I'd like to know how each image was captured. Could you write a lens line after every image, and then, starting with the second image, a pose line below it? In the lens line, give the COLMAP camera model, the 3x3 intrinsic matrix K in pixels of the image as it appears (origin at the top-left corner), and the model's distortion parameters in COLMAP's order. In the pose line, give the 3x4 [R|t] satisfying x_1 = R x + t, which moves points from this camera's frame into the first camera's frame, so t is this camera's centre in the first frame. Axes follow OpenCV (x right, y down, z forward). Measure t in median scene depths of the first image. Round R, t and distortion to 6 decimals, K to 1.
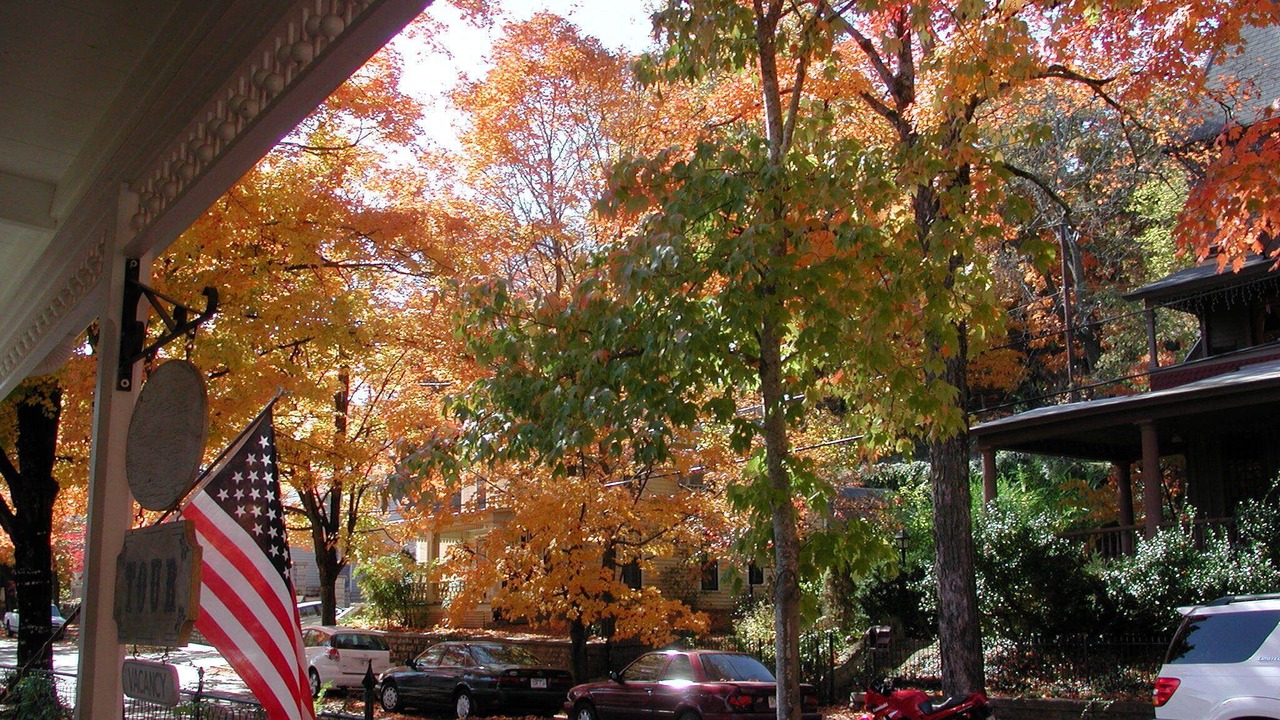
lens RADIAL K [[1403.0, 0, 640.0], [0, 1403.0, 360.0], [0, 0, 1]] dist [-0.006772, -0.011713]
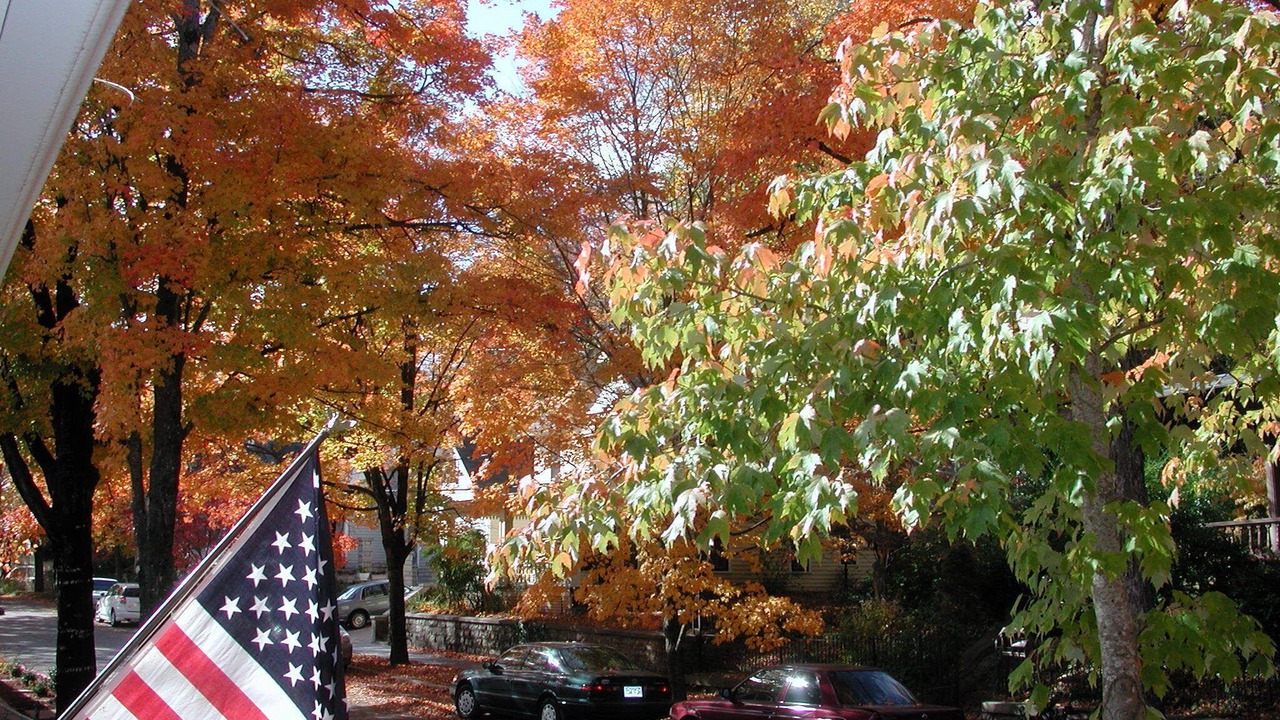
lens RADIAL K [[1403.0, 0, 640.0], [0, 1403.0, 360.0], [0, 0, 1]] dist [-0.006772, -0.011713]
pose [[0.999055, -0.006030, -0.043054, -0.025213], [0.007165, 0.999629, 0.026267, -0.003653], [0.042879, -0.026551, 0.998727, 0.103301]]
